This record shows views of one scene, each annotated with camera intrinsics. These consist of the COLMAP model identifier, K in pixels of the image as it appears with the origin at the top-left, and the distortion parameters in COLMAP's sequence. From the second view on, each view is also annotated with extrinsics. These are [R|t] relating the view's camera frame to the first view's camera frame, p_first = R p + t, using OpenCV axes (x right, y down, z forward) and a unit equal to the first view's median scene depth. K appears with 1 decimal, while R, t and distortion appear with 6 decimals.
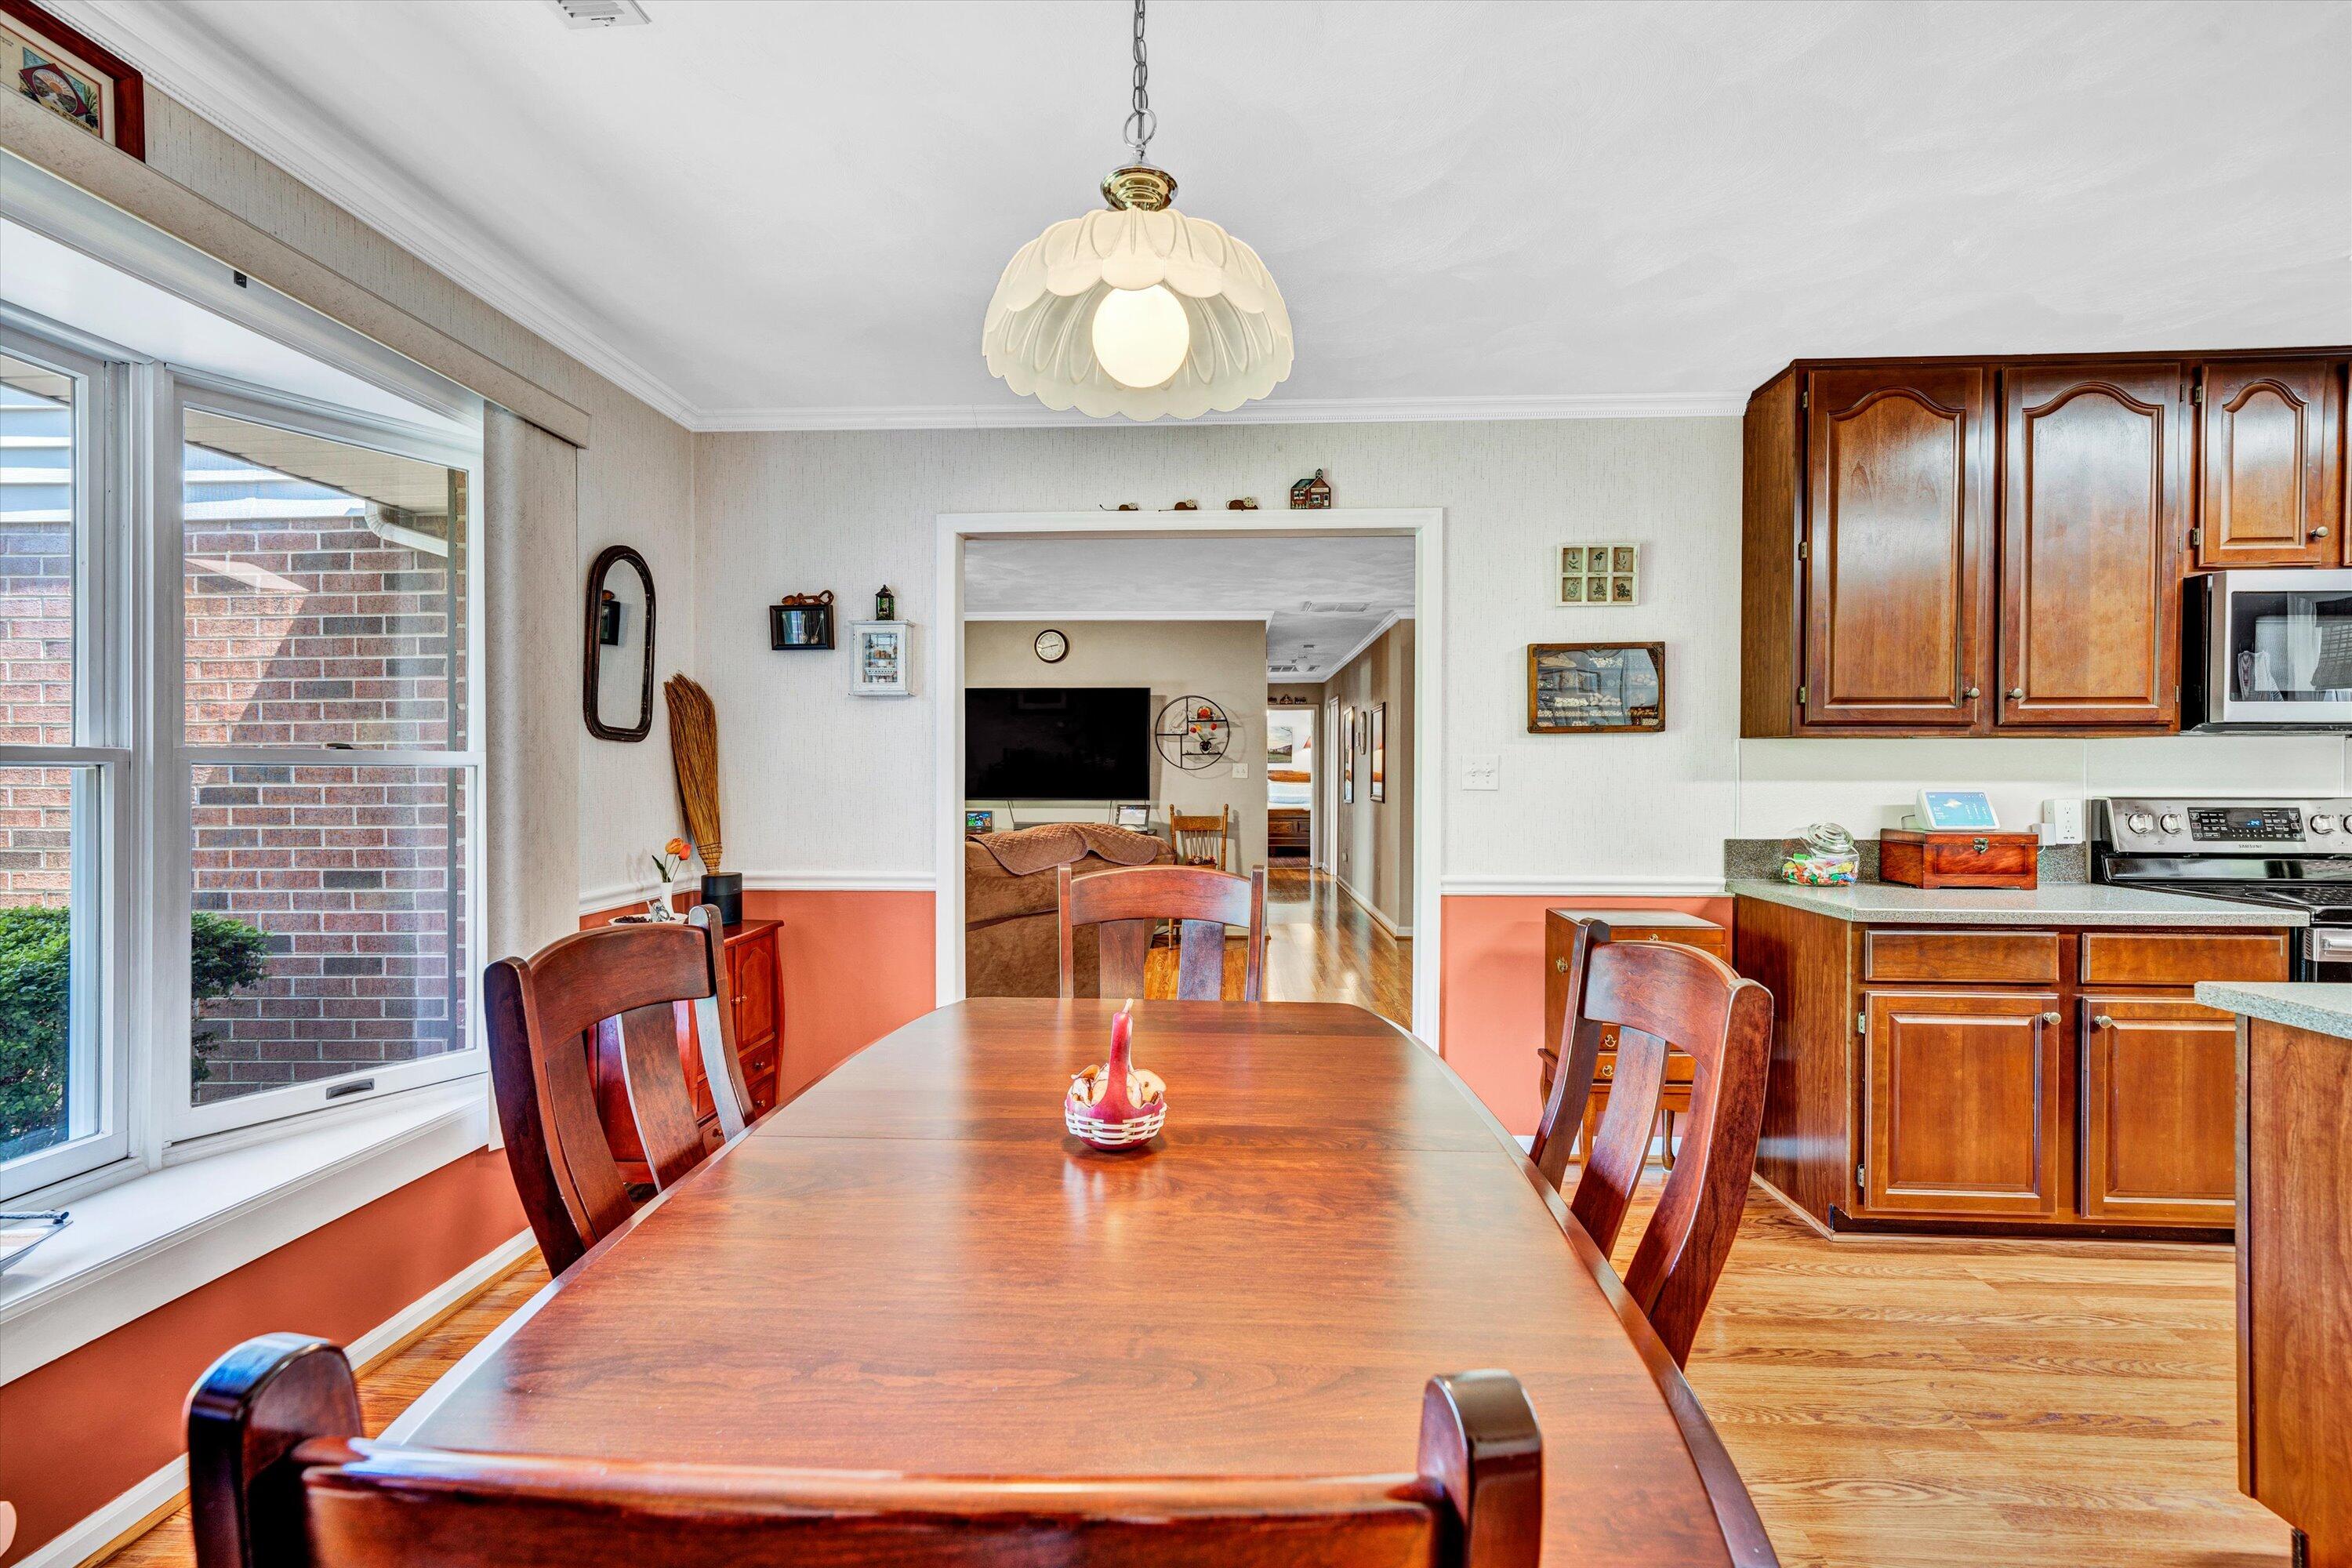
lens RADIAL K [[972.6, 0, 1169.9], [0, 972.6, 774.4], [0, 0, 1]] dist [-0.000280, -0.000048]
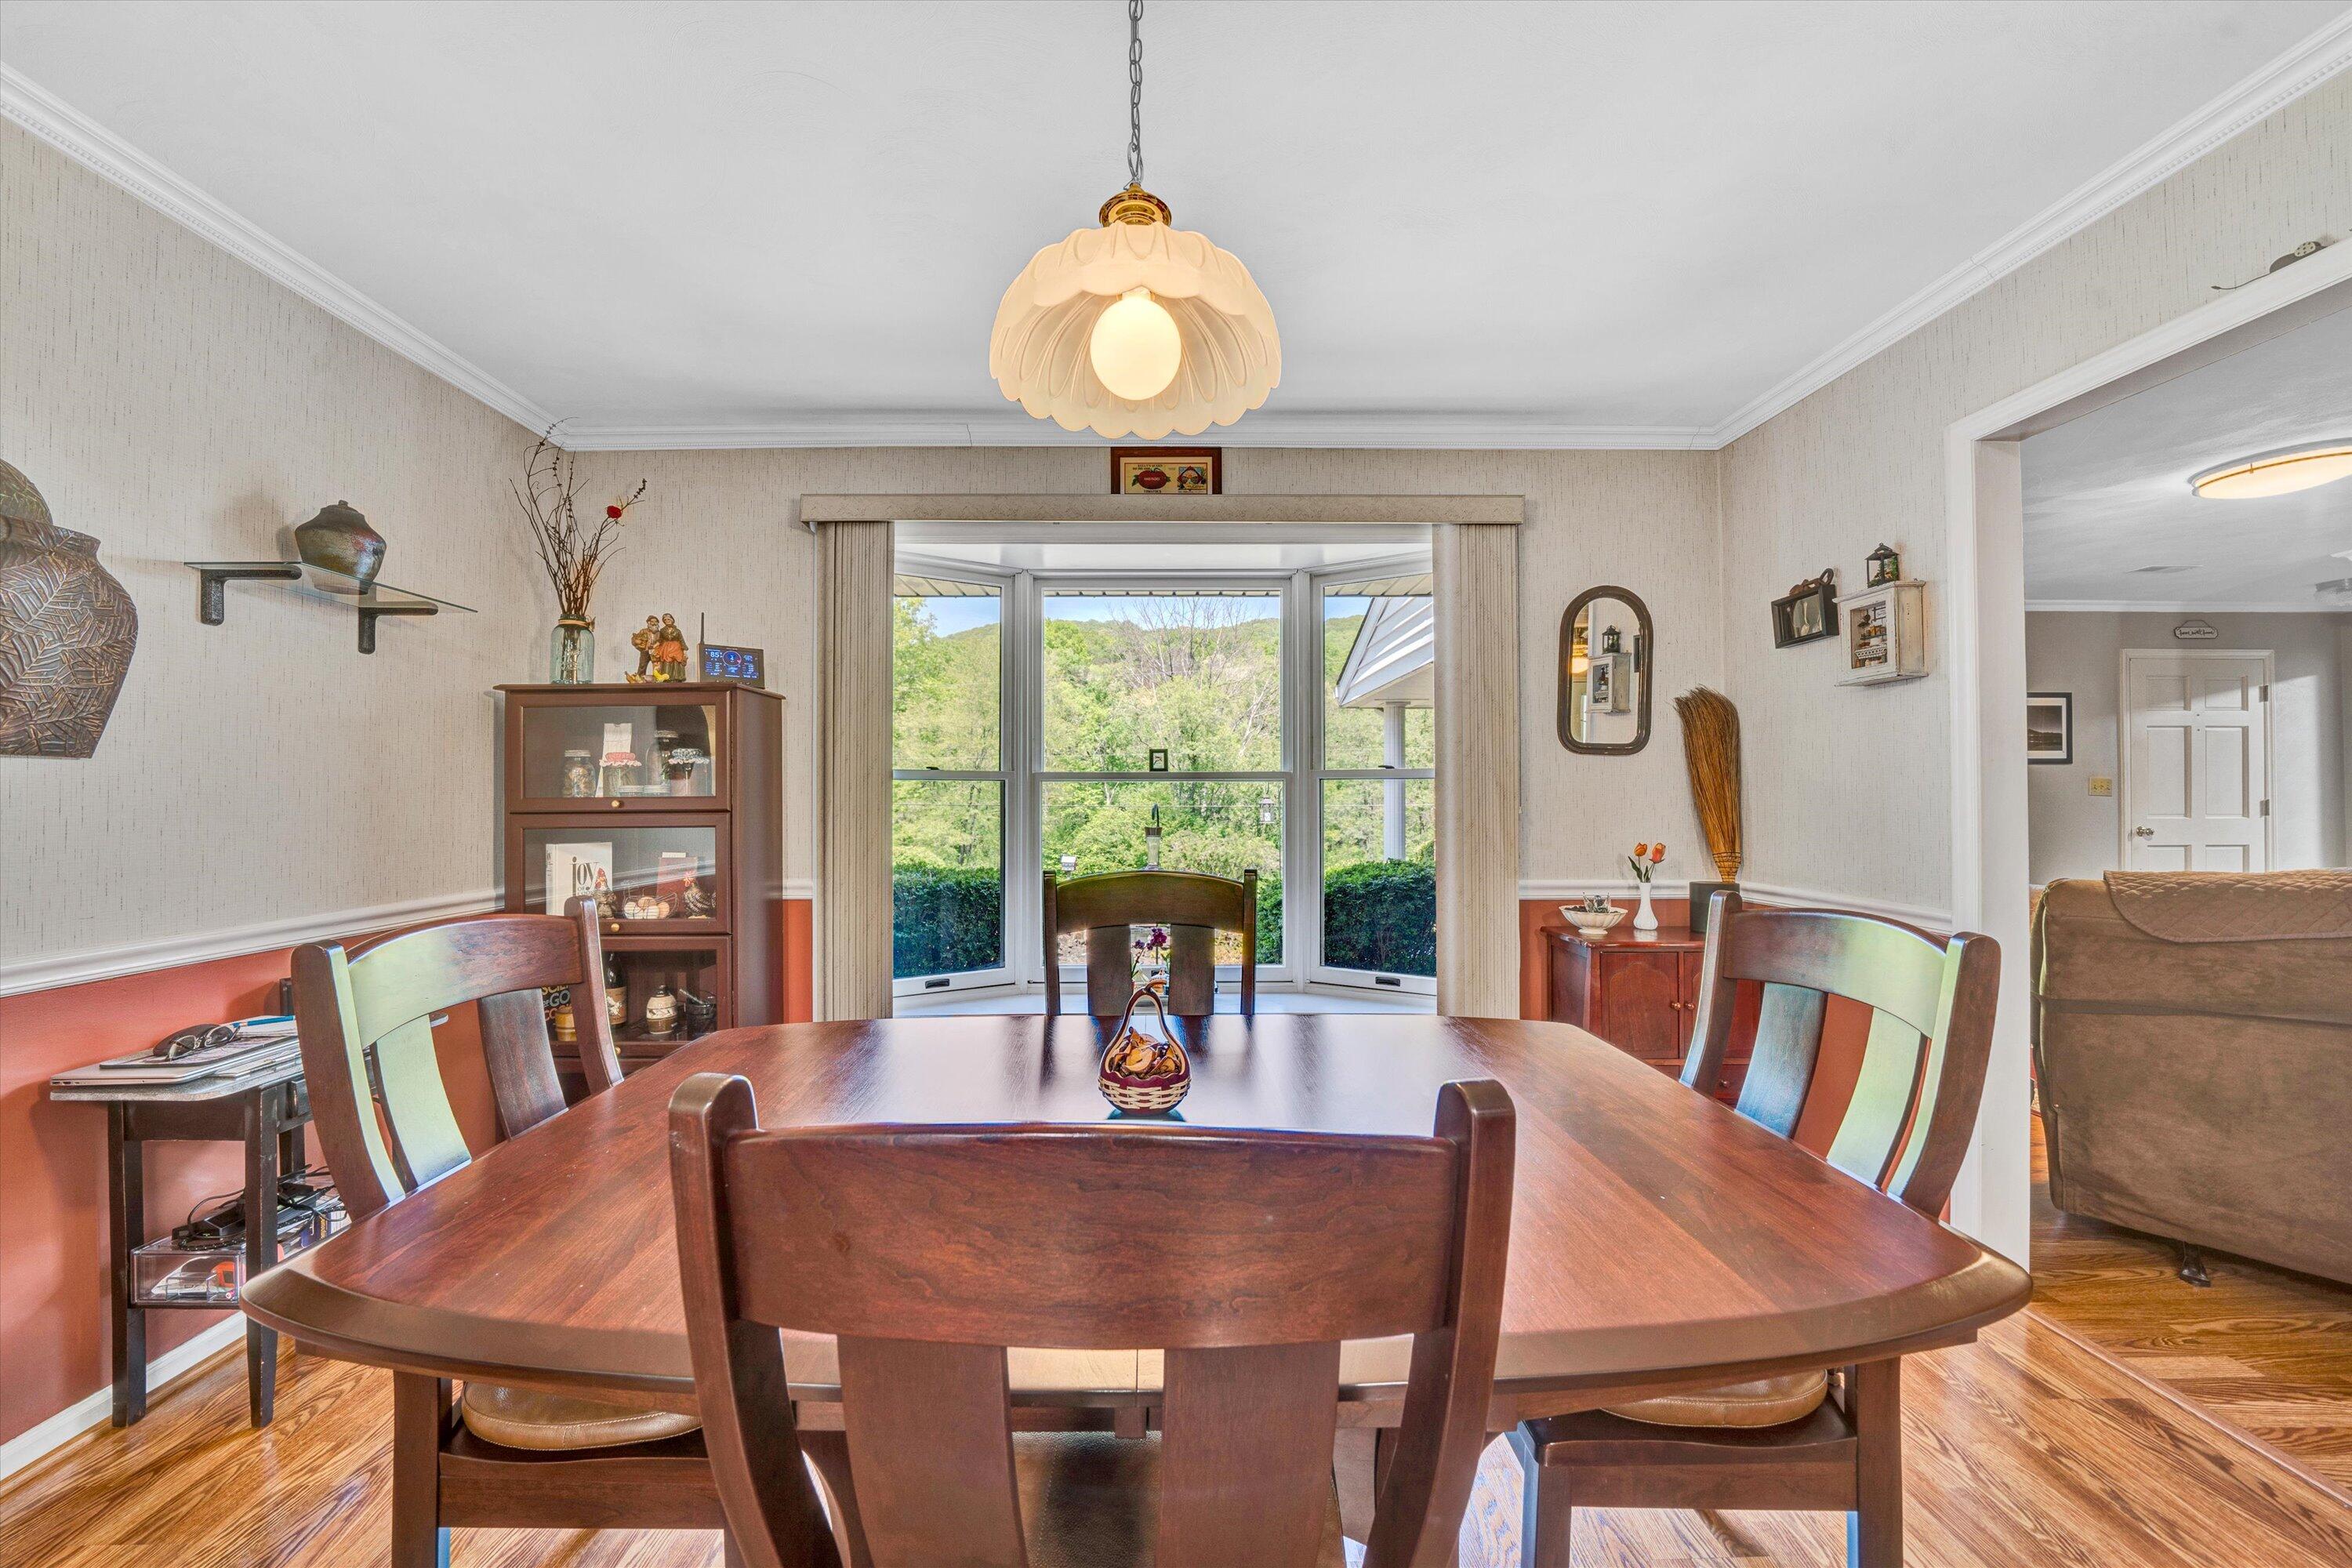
lens RADIAL K [[858.4, 0, 1168.0], [0, 858.4, 790.8], [0, 0, 1]] dist [-0.001124, 0.000040]
pose [[0.068277, -0.010847, -0.997607, 0.408328], [-0.003442, 0.999932, -0.011107, 0.020620], [0.997660, 0.004192, 0.068235, 0.410261]]
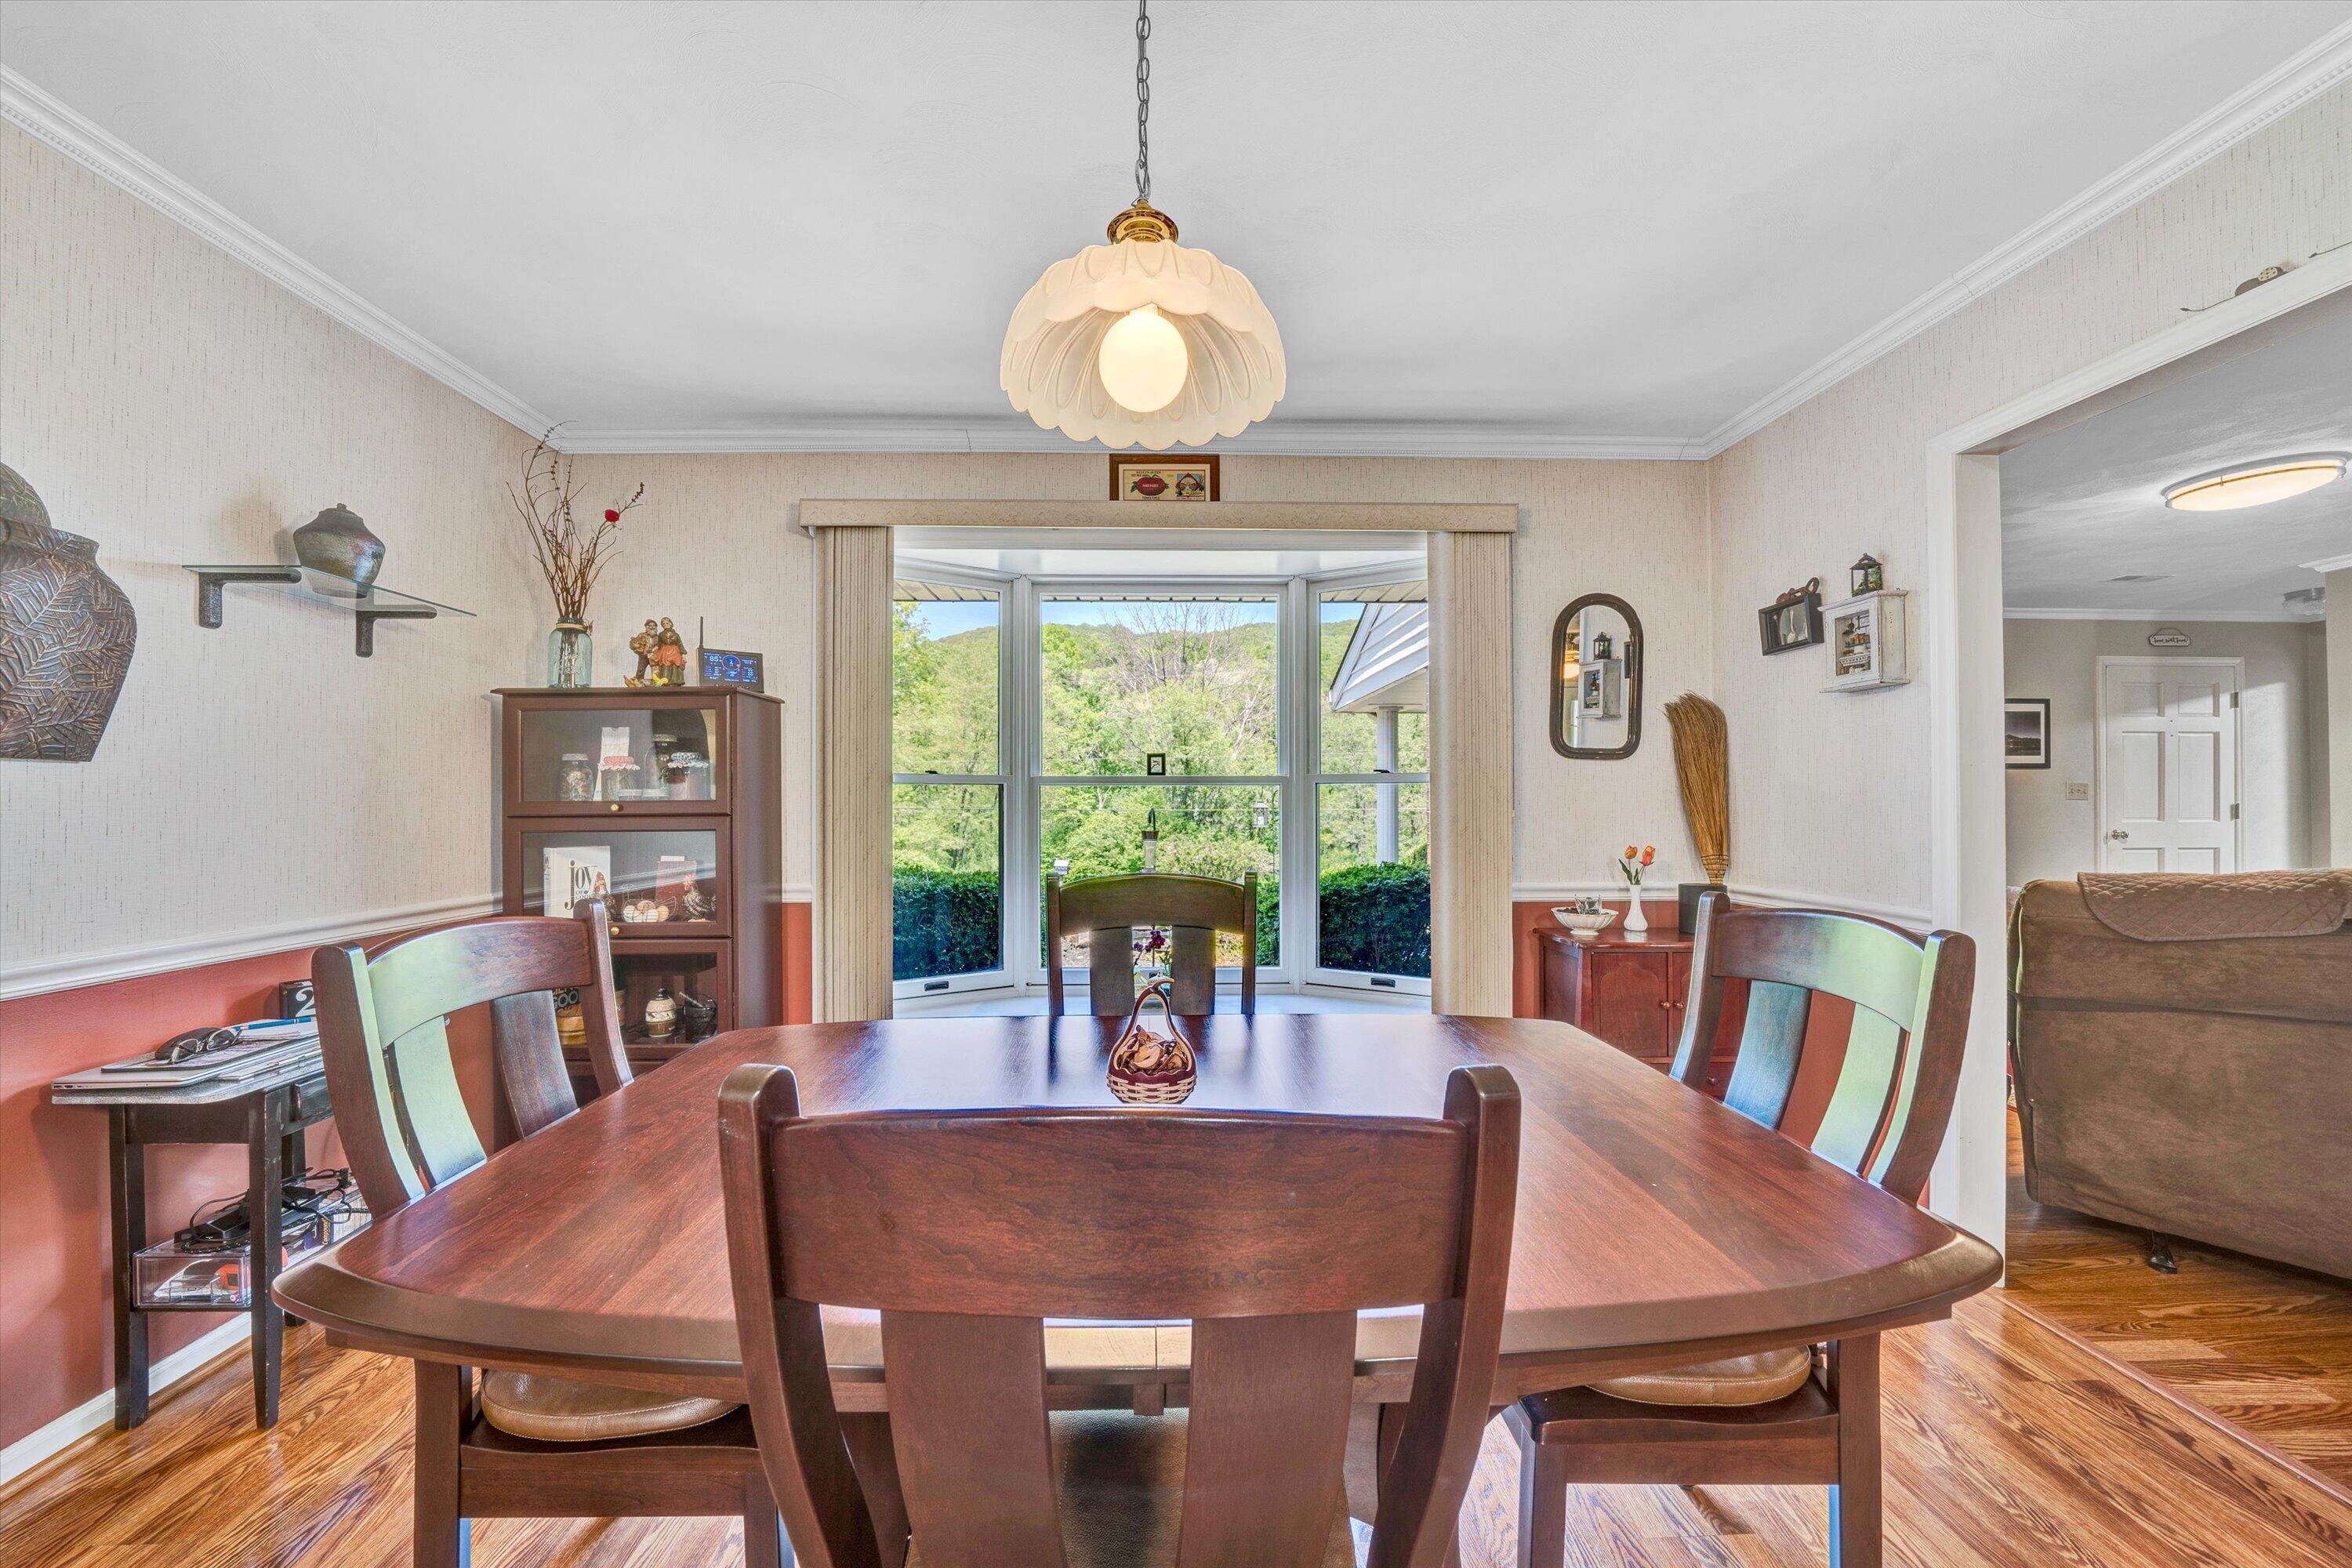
lens RADIAL K [[858.4, 0, 1171.6], [0, 858.4, 797.3], [0, 0, 1]] dist [0.000259, -0.000615]
pose [[0.081865, -0.007937, -0.996612, 0.417886], [-0.003564, 0.999960, -0.008256, 0.020832], [0.996637, 0.004228, 0.081833, 0.402253]]
